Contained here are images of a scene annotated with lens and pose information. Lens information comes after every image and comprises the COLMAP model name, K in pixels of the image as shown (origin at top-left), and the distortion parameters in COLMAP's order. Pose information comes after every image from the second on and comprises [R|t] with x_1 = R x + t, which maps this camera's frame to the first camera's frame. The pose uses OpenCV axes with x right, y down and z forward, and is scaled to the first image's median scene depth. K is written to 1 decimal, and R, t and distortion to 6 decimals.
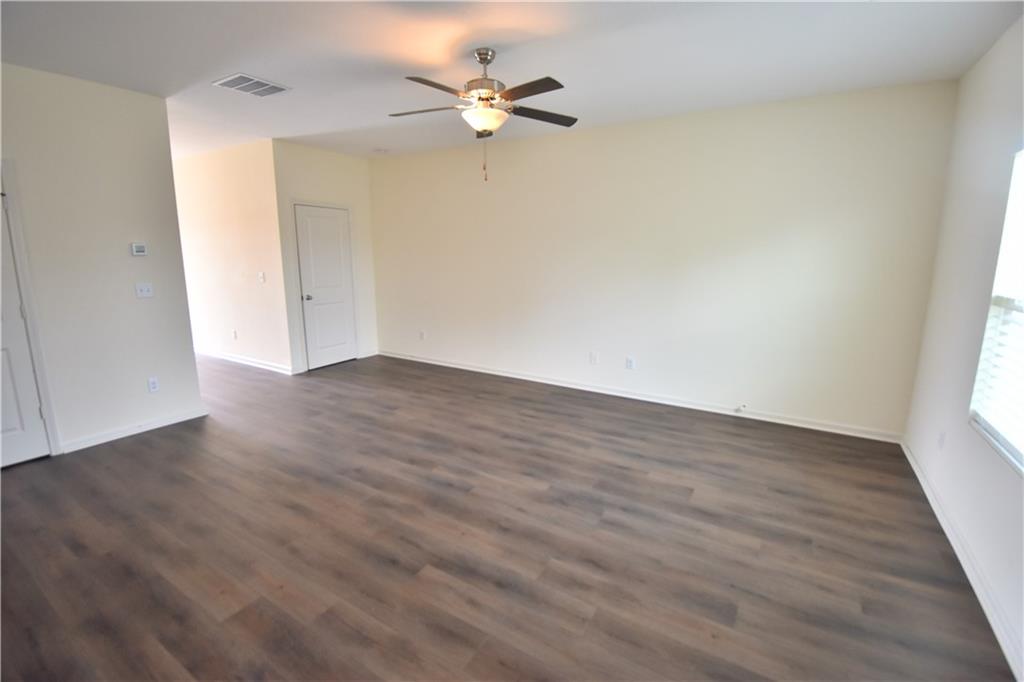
lens RADIAL K [[448.7, 0, 520.4], [0, 448.7, 335.0], [0, 0, 1]] dist [0.017407, -0.025168]
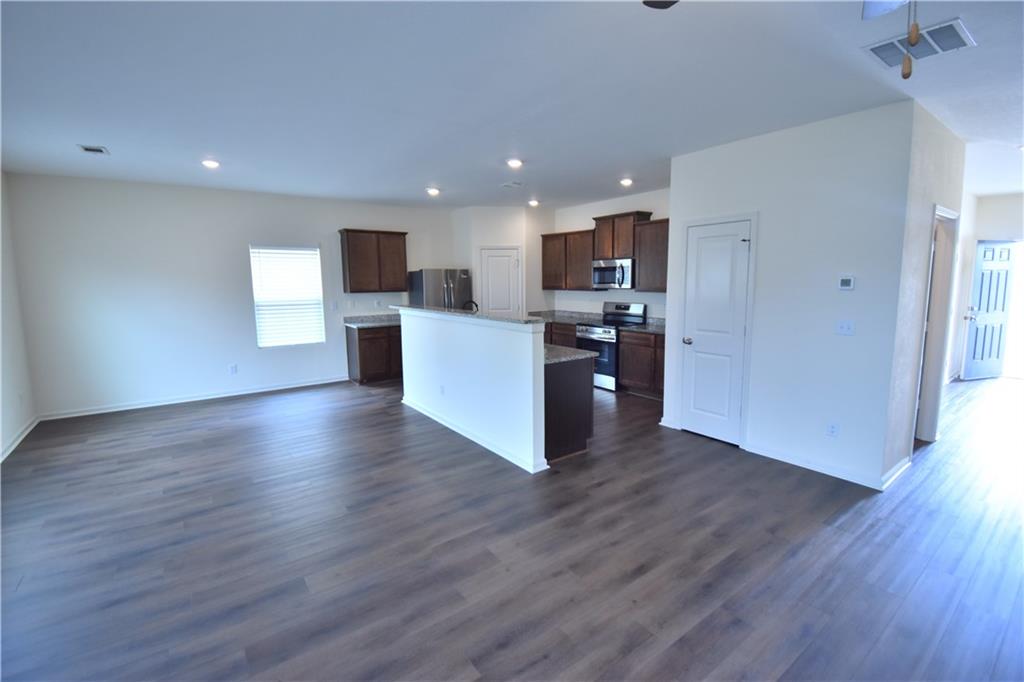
lens RADIAL K [[448.7, 0, 520.4], [0, 448.7, 335.0], [0, 0, 1]] dist [0.017407, -0.025168]
pose [[-0.374449, 0.107957, -0.920941, 0.356181], [-0.165316, 0.969514, 0.180867, -0.192343], [0.912392, 0.219972, -0.345187, 0.976389]]
